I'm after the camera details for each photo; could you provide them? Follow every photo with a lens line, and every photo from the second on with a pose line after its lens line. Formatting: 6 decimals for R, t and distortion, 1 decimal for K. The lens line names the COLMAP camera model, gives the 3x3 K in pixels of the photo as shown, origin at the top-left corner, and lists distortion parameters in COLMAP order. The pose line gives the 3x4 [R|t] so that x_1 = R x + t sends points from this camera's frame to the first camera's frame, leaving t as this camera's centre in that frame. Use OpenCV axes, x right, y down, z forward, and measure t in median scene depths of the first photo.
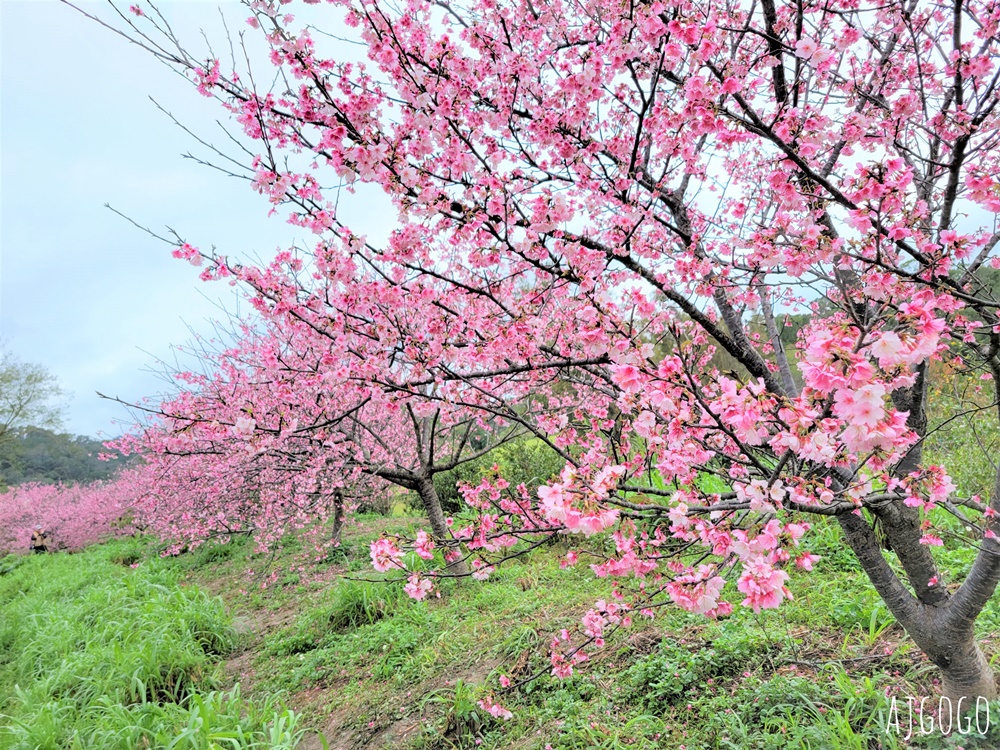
lens RADIAL K [[752.5, 0, 505.0], [0, 752.5, 370.7], [0, 0, 1]] dist [0.062648, -0.060888]
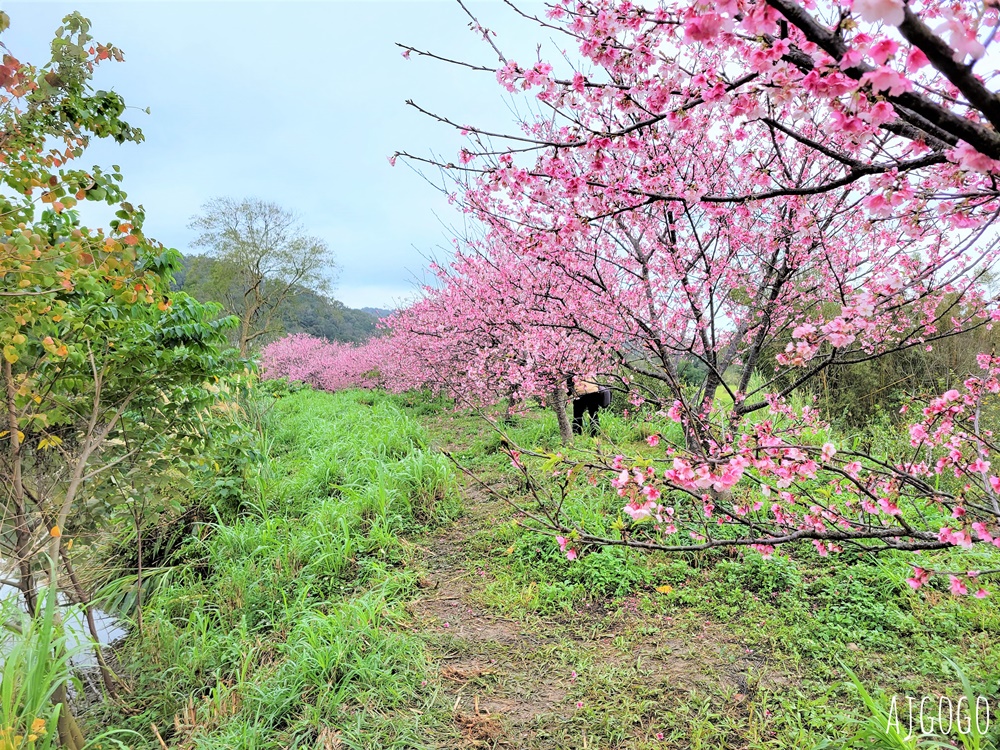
lens RADIAL K [[752.5, 0, 505.0], [0, 752.5, 370.7], [0, 0, 1]] dist [0.062648, -0.060888]
pose [[0.941328, 0.201714, -0.270580, 0.263565], [-0.172555, 0.976675, 0.127793, -0.065586], [0.290046, -0.073605, 0.954178, -0.642460]]
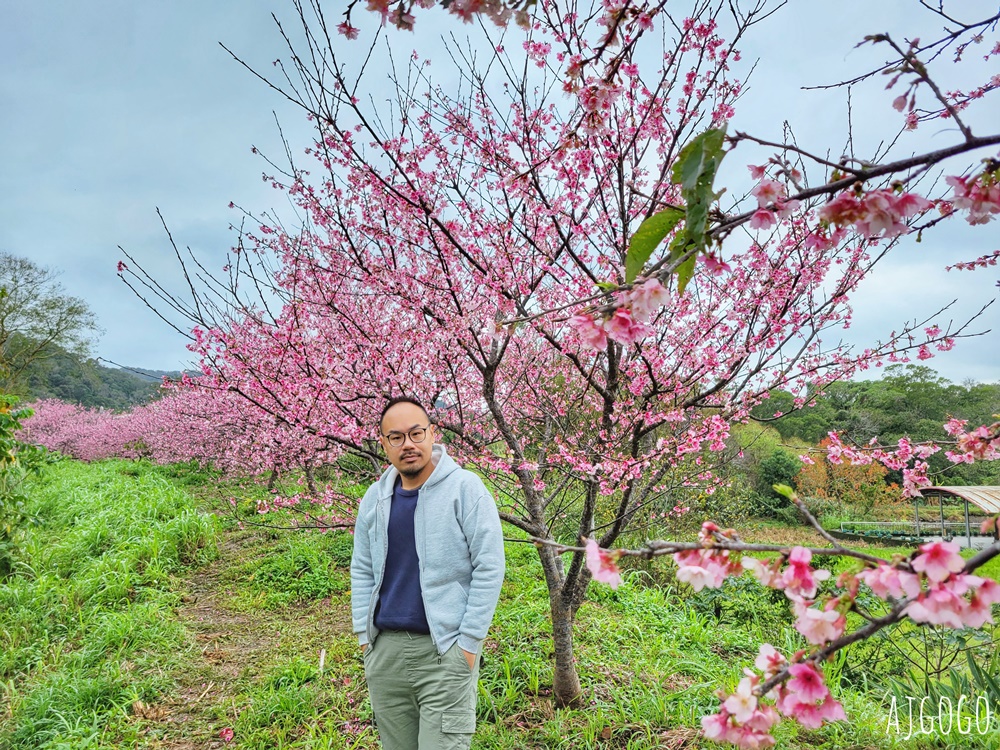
lens RADIAL K [[753.4, 0, 500.0], [0, 753.4, 375.0], [0, 0, 1]] dist [0.058651, -0.051366]
pose [[0.977356, 0.210607, -0.020481, 0.473426], [-0.210794, 0.977502, -0.007456, -0.183799], [0.018450, 0.011604, 0.999762, -1.190058]]
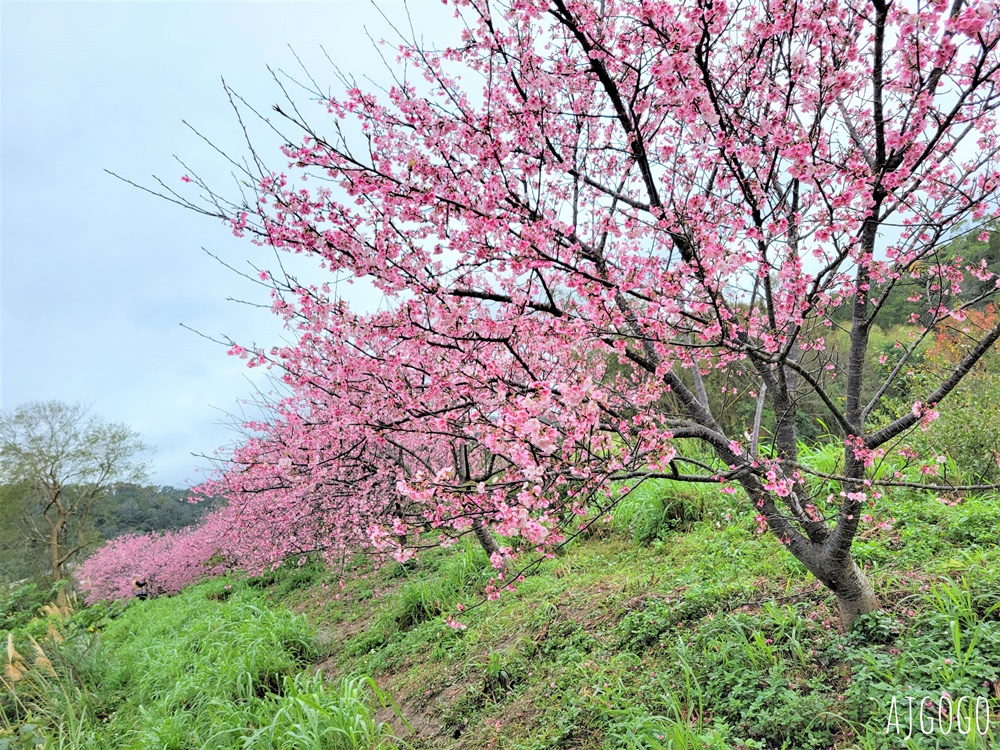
lens RADIAL K [[749.1, 0, 522.7], [0, 749.1, 375.8], [0, 0, 1]] dist [0.050519, -0.057708]
pose [[0.992113, -0.112419, -0.055437, 0.075794], [0.112044, 0.993655, -0.009823, -0.011102], [0.056189, 0.003534, 0.998414, -0.156900]]
